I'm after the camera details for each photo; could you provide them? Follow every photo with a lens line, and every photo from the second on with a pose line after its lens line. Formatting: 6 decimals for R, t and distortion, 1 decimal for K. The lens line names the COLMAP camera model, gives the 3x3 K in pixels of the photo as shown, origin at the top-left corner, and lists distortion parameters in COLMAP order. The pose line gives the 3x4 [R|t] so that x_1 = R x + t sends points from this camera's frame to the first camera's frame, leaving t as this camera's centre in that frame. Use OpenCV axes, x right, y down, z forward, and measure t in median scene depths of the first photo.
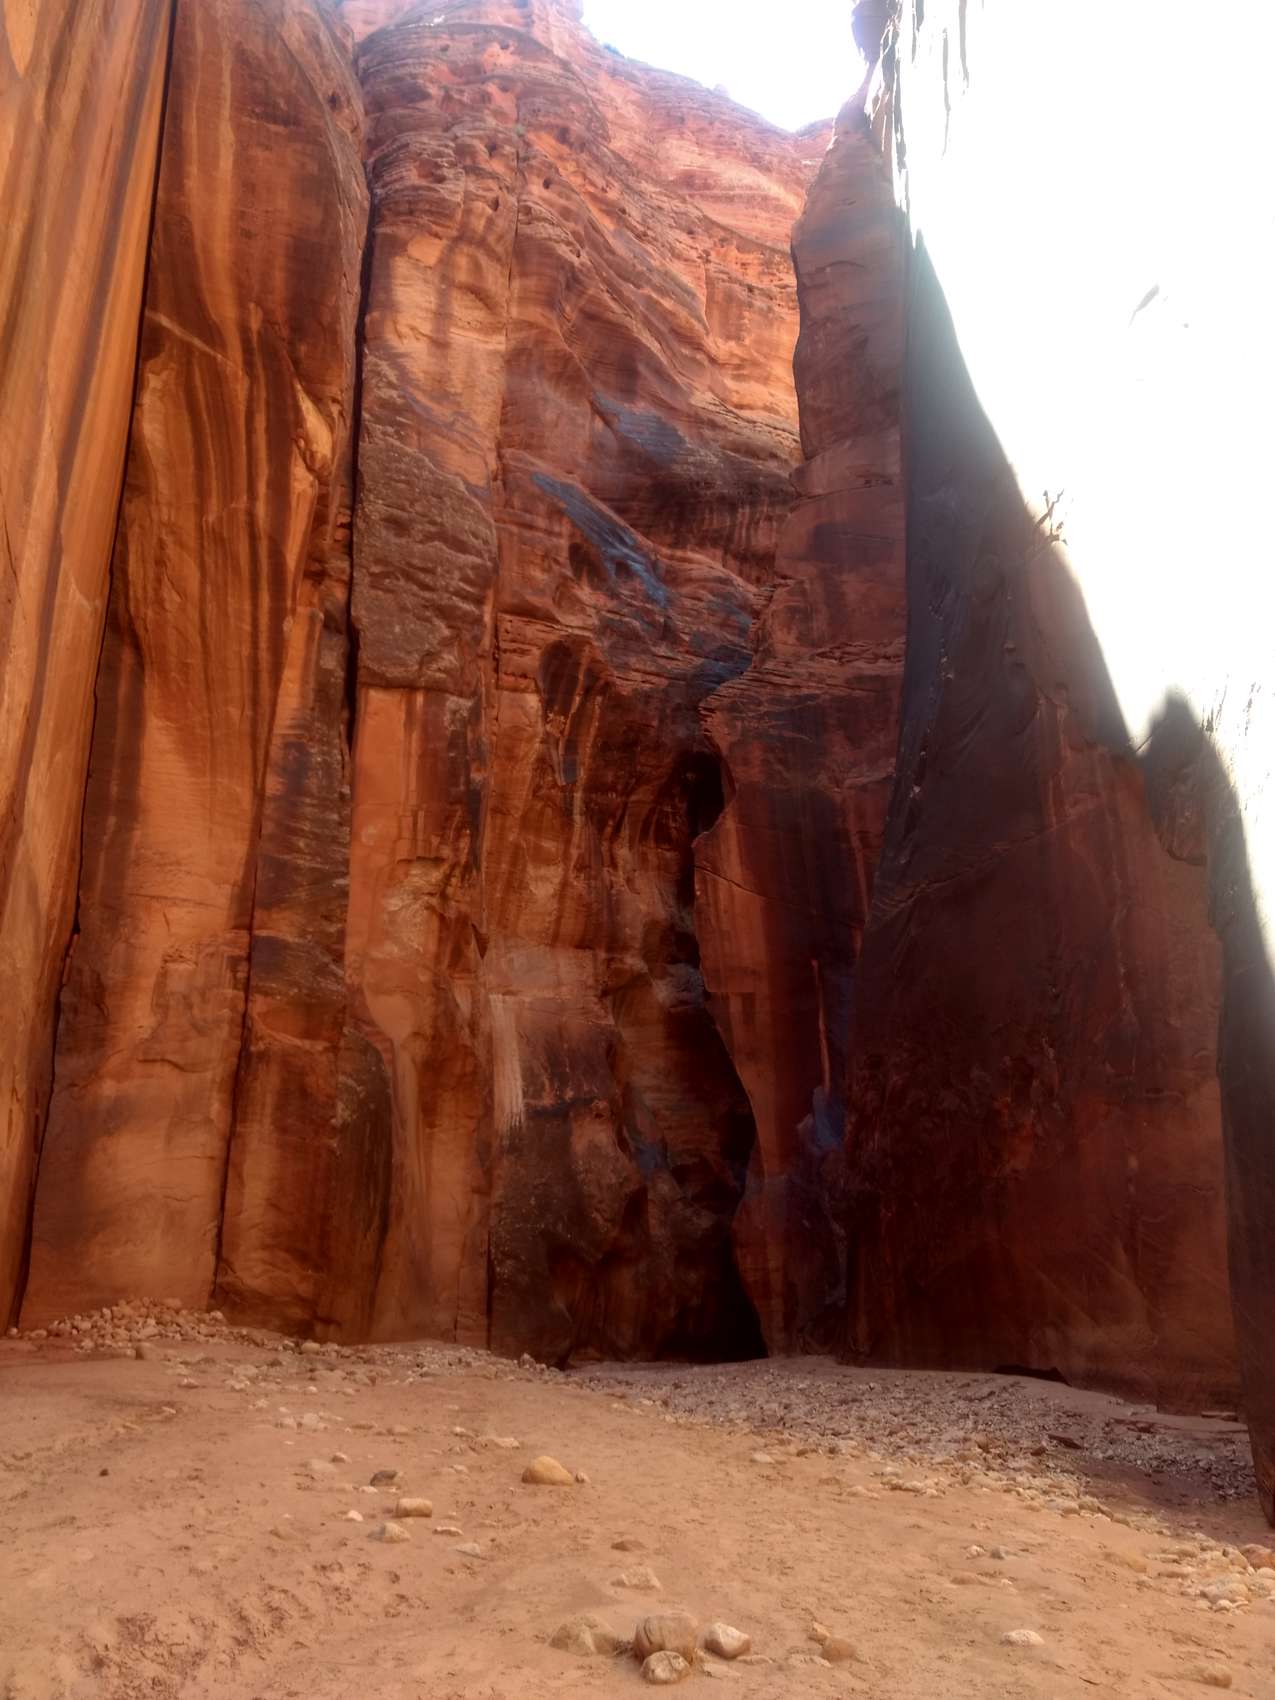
lens RADIAL K [[1324.7, 0, 637.5], [0, 1324.7, 850.0], [0, 0, 1]] dist [0.153667, -0.600525]
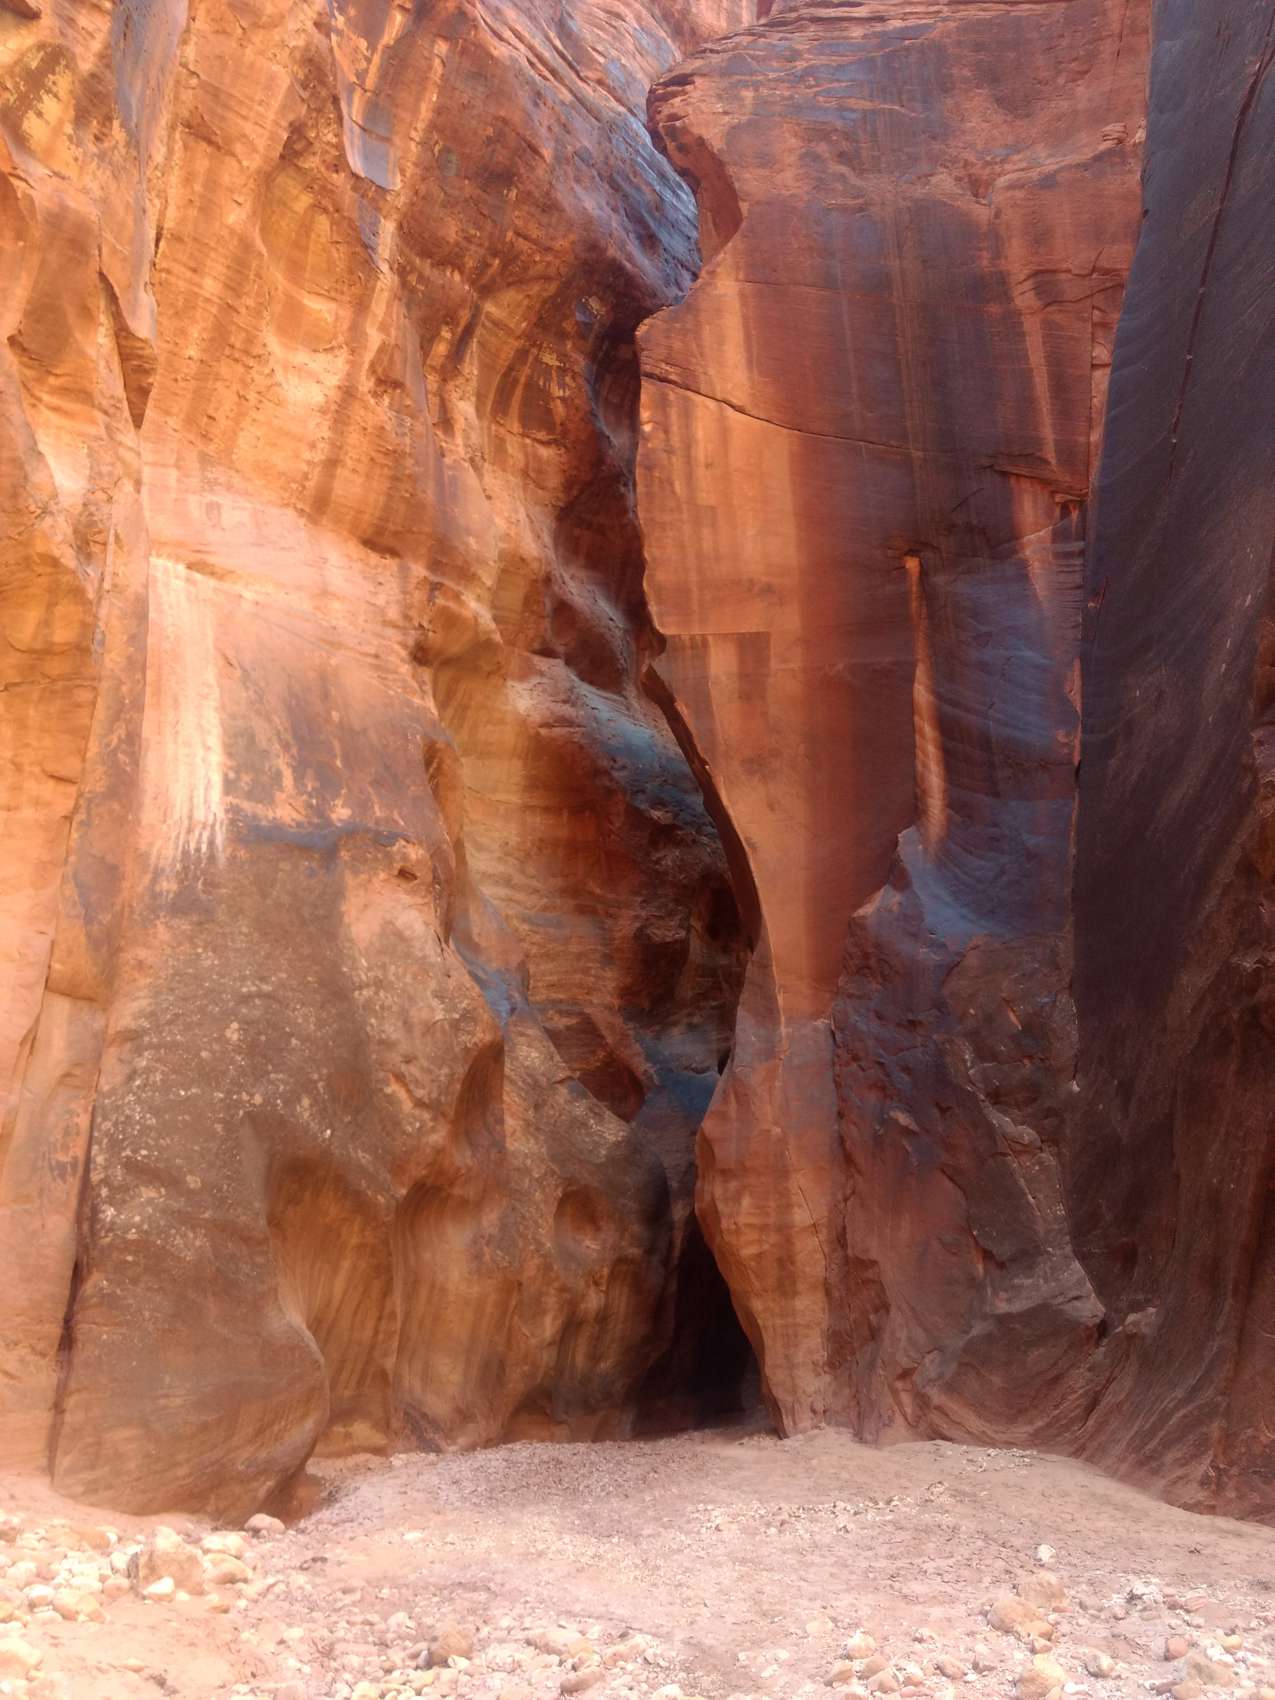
lens RADIAL K [[1321.8, 0, 644.9], [0, 1321.8, 859.7], [0, 0, 1]] dist [0.019436, 0.011583]
pose [[0.976091, 0.064453, 0.207585, -0.042268], [-0.066982, 0.997741, 0.005173, 0.185371], [-0.206782, -0.018954, 0.978203, 0.561534]]
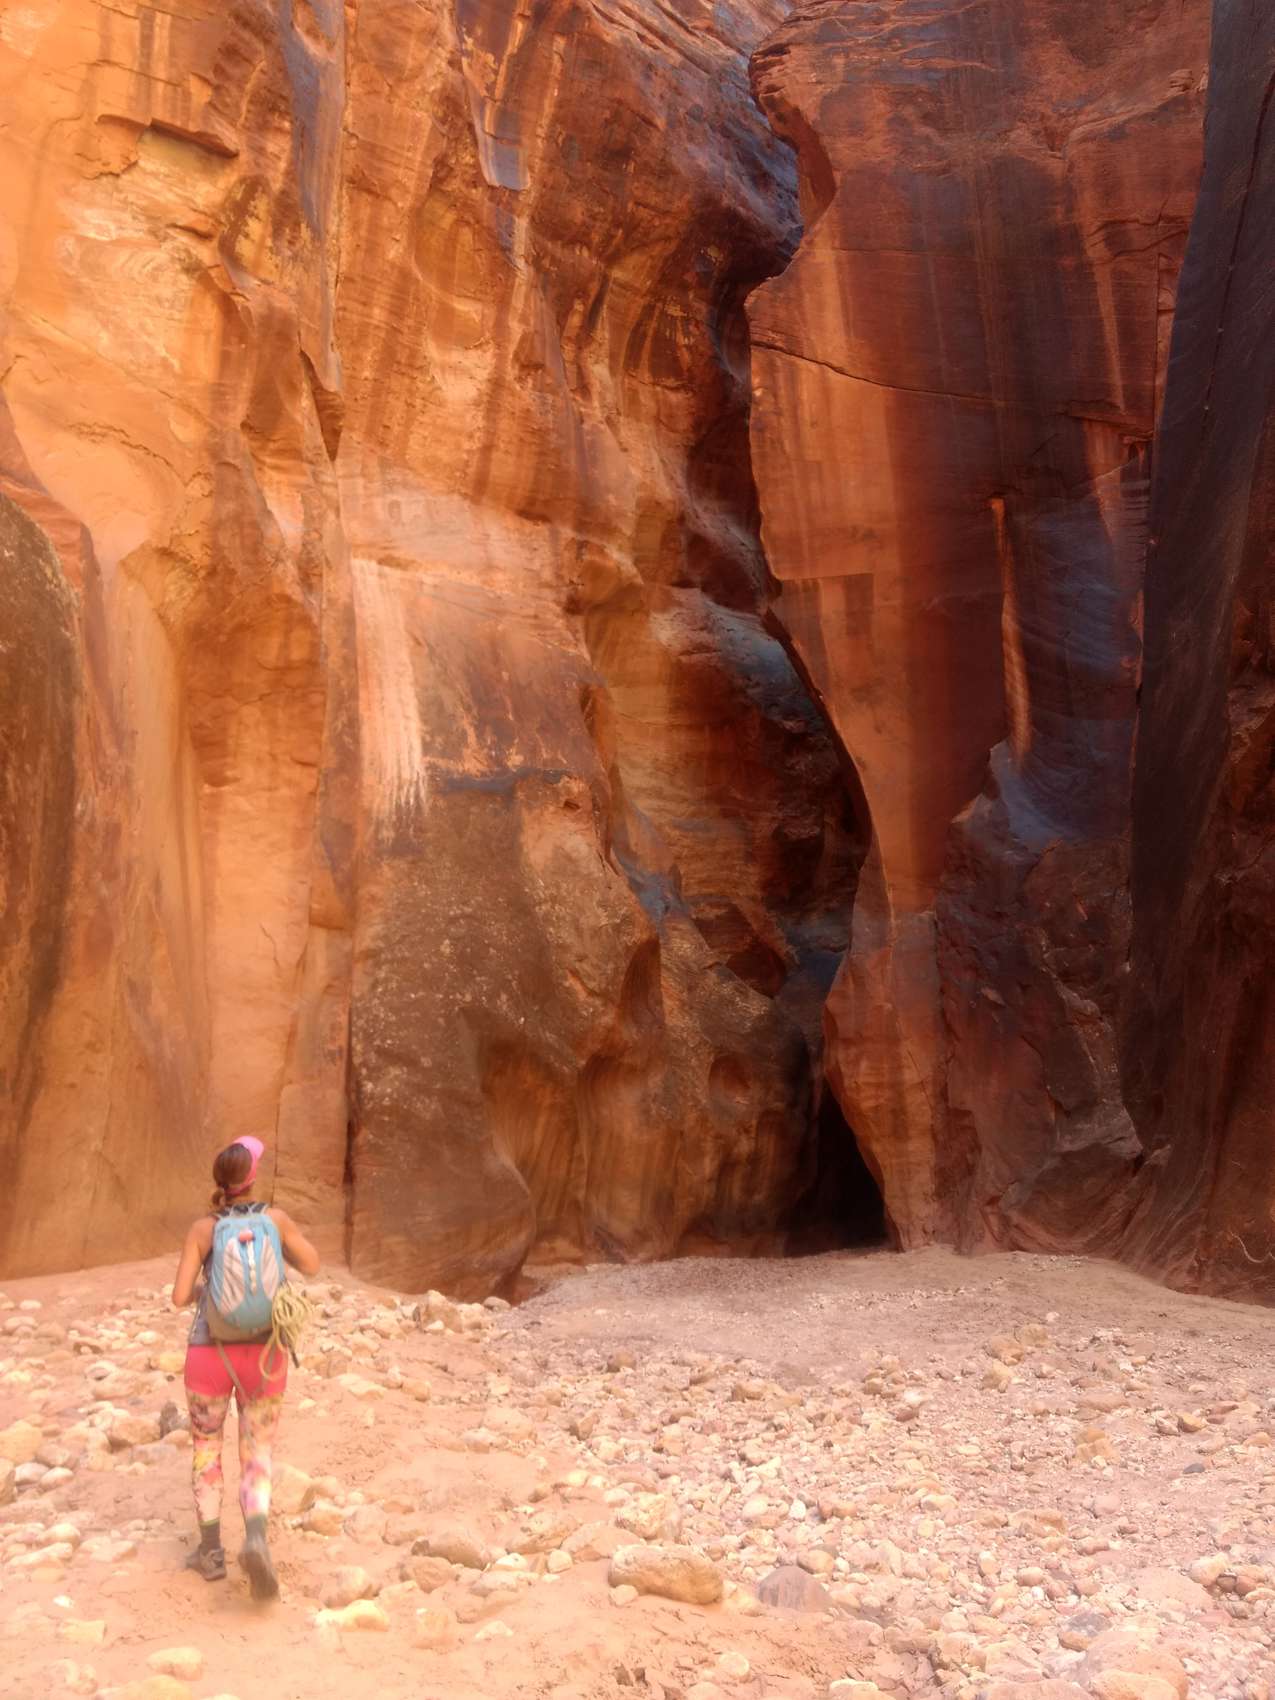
lens RADIAL K [[1322.3, 0, 645.8], [0, 1322.3, 851.7], [0, 0, 1]] dist [0.048205, -0.033851]
pose [[0.996695, 0.001504, 0.081222, -0.041306], [-0.010508, 0.993816, 0.110539, 0.158590], [-0.080553, -0.111027, 0.990547, 0.480193]]
